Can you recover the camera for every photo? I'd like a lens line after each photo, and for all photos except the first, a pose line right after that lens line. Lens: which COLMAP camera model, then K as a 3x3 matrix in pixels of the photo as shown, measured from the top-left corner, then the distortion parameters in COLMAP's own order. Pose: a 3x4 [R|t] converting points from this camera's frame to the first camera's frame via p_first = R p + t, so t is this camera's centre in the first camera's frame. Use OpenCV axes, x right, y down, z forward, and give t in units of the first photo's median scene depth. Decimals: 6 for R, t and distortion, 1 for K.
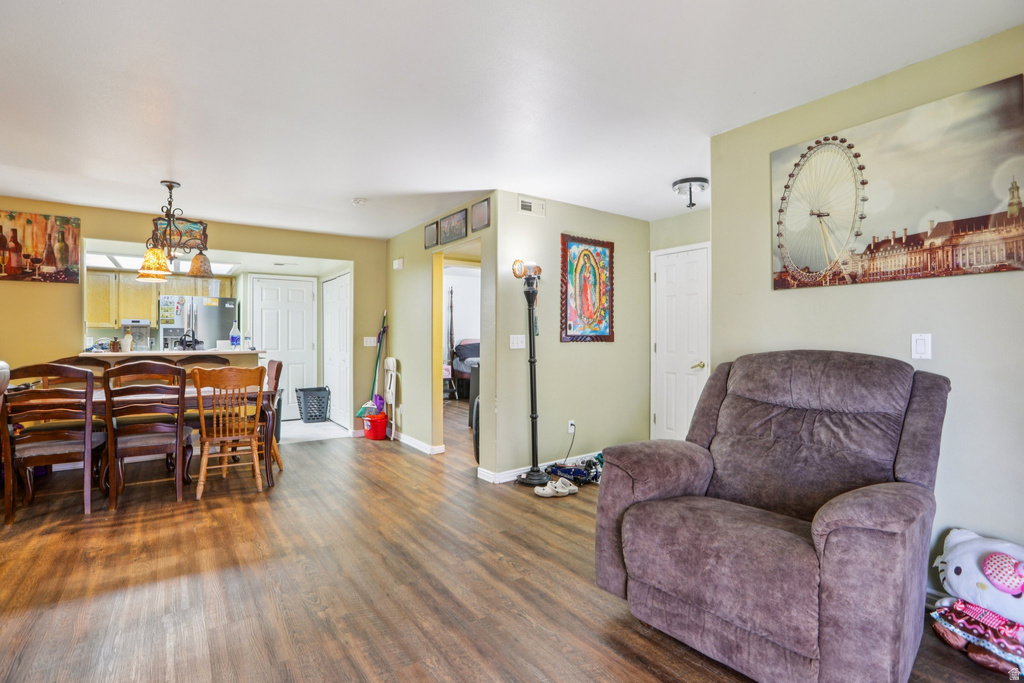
lens RADIAL K [[491.3, 0, 511.2], [0, 491.3, 334.4], [0, 0, 1]] dist [-0.026781, 0.008993]
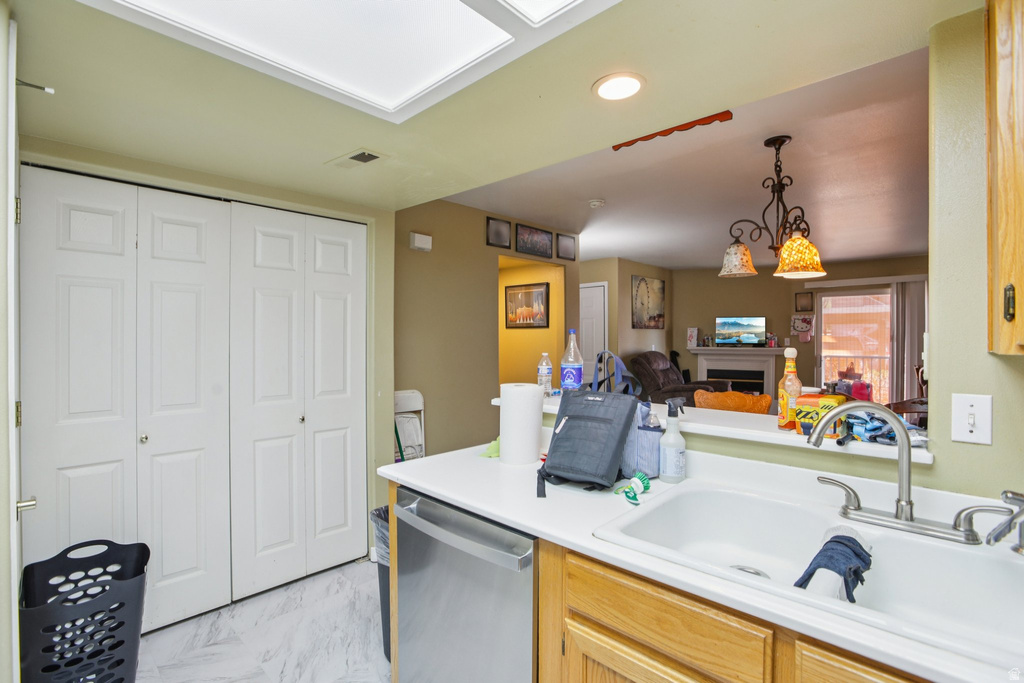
lens RADIAL K [[480.6, 0, 511.5], [0, 480.6, 344.0], [0, 0, 1]] dist [-0.043340, 0.016326]
pose [[-0.195485, -0.015551, 0.980583, -1.247899], [-0.006567, 0.999873, 0.014548, -0.027409], [-0.980685, -0.003596, -0.195562, 1.439961]]
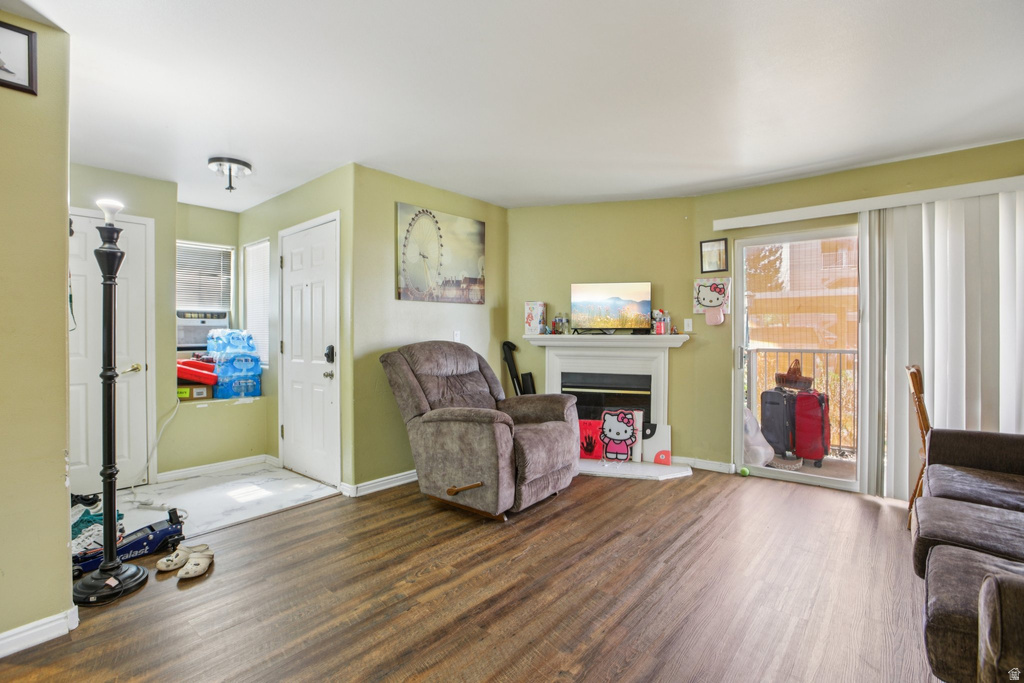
lens RADIAL K [[480.6, 0, 512.9], [0, 480.6, 334.7], [0, 0, 1]] dist [-0.043340, 0.016326]
pose [[-0.254872, -0.004853, 0.966963, -0.601291], [-0.004208, 0.999984, 0.003910, 0.002922], [-0.966966, -0.003072, -0.254888, 0.693322]]
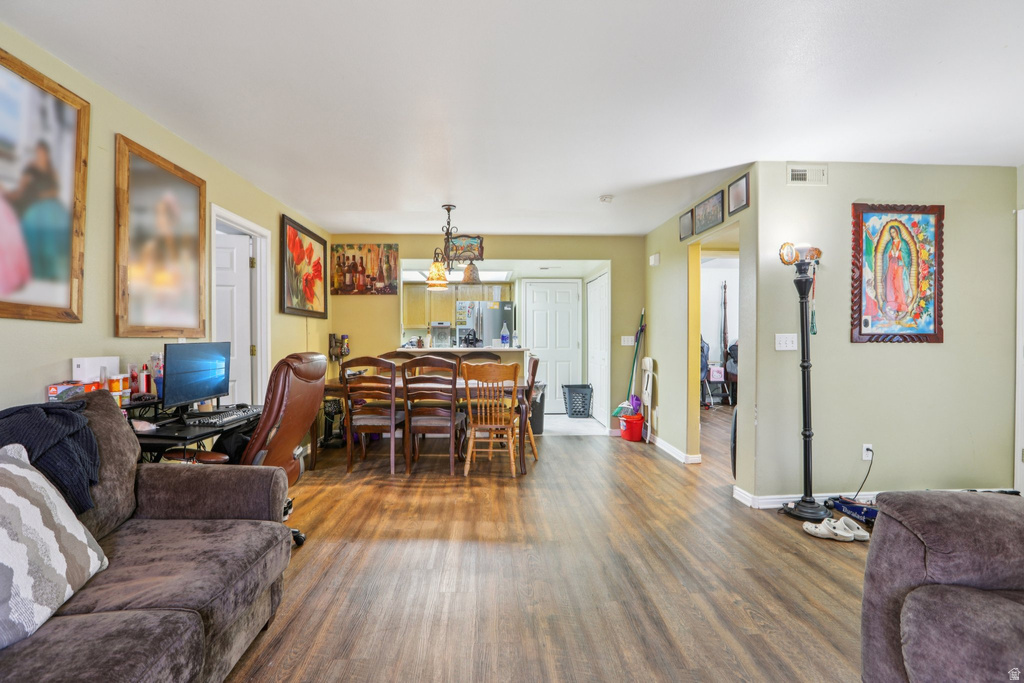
lens RADIAL K [[486.4, 0, 508.4], [0, 486.4, 339.7], [0, 0, 1]] dist [-0.040879, 0.015603]
pose [[0.839854, 0.004105, -0.542797, 0.061337], [0.002673, 0.999928, 0.011698, 0.000602], [0.542806, -0.011276, 0.839782, 0.072731]]
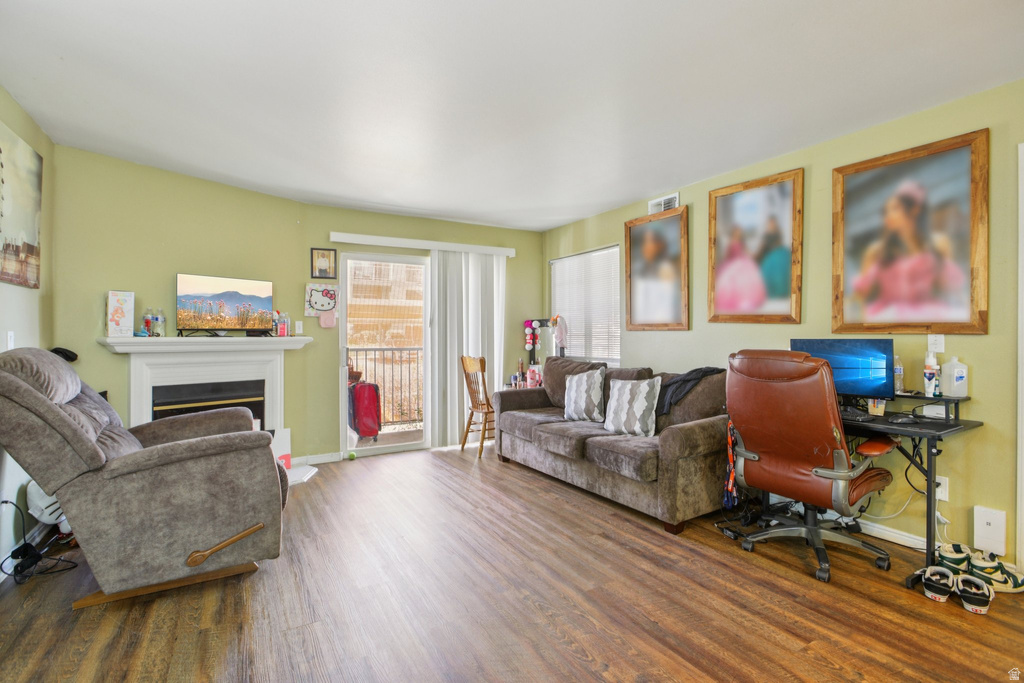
lens RADIAL K [[480.6, 0, 509.8], [0, 480.6, 334.5], [0, 0, 1]] dist [-0.043340, 0.016326]
pose [[-0.995946, 0.002170, 0.089923, -0.239599], [0.001623, 0.999980, -0.006153, 0.008259], [-0.089934, -0.005982, -0.995930, 1.086555]]
